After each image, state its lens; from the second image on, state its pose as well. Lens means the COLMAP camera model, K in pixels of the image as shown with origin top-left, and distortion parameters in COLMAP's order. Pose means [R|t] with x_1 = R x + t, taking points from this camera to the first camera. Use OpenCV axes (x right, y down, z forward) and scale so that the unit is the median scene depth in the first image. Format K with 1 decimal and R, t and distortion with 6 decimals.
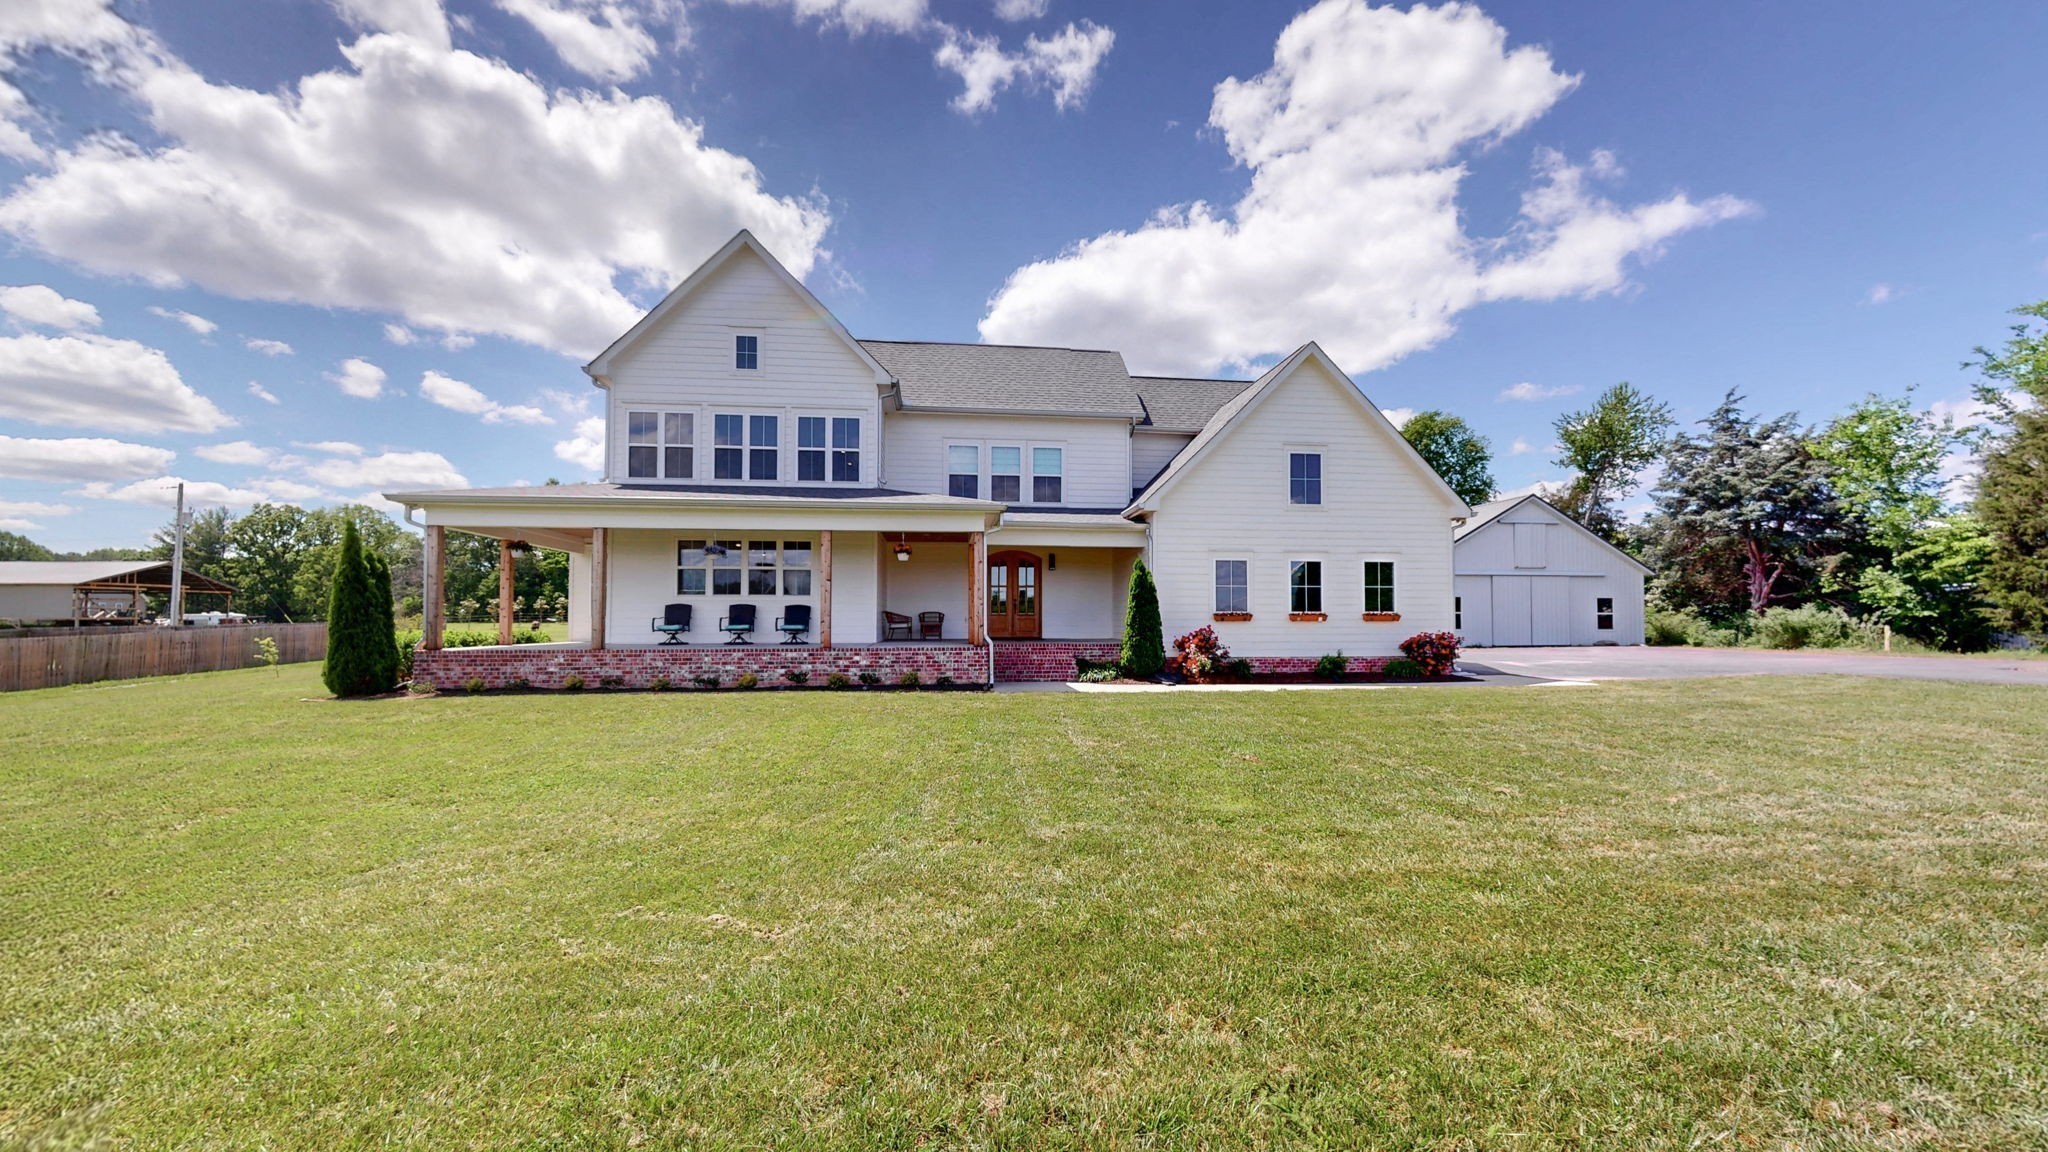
lens RADIAL K [[765.4, 0, 1021.7], [0, 765.4, 577.7], [0, 0, 1]] dist [-0.005576, 0.000110]
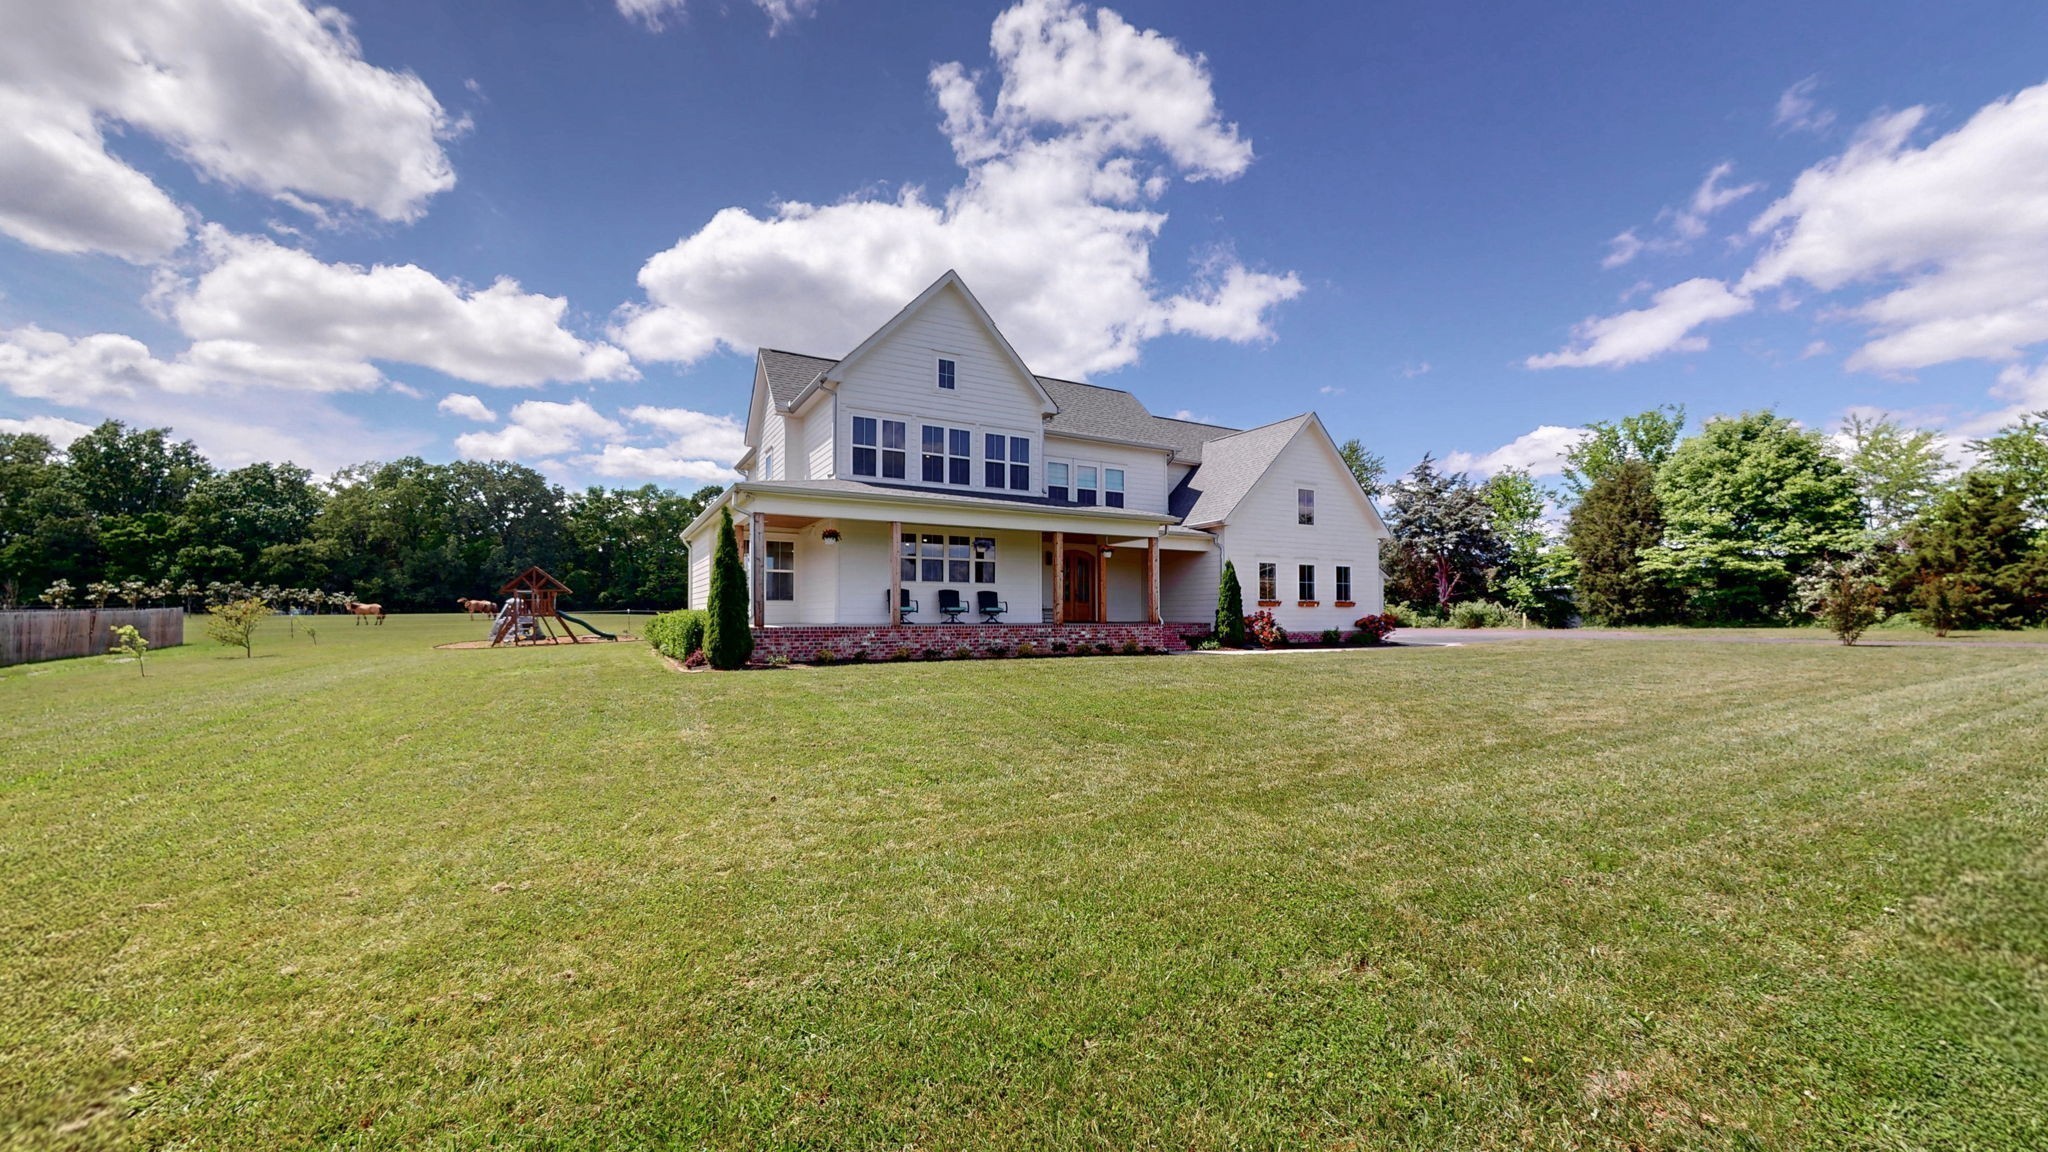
lens RADIAL K [[765.4, 0, 1021.7], [0, 765.4, 577.7], [0, 0, 1]] dist [-0.005576, 0.000110]
pose [[0.924012, 0.018873, 0.381897, -0.687651], [-0.021693, 0.999760, 0.003081, 0.009880], [-0.381747, -0.011132, 0.924200, -0.127425]]
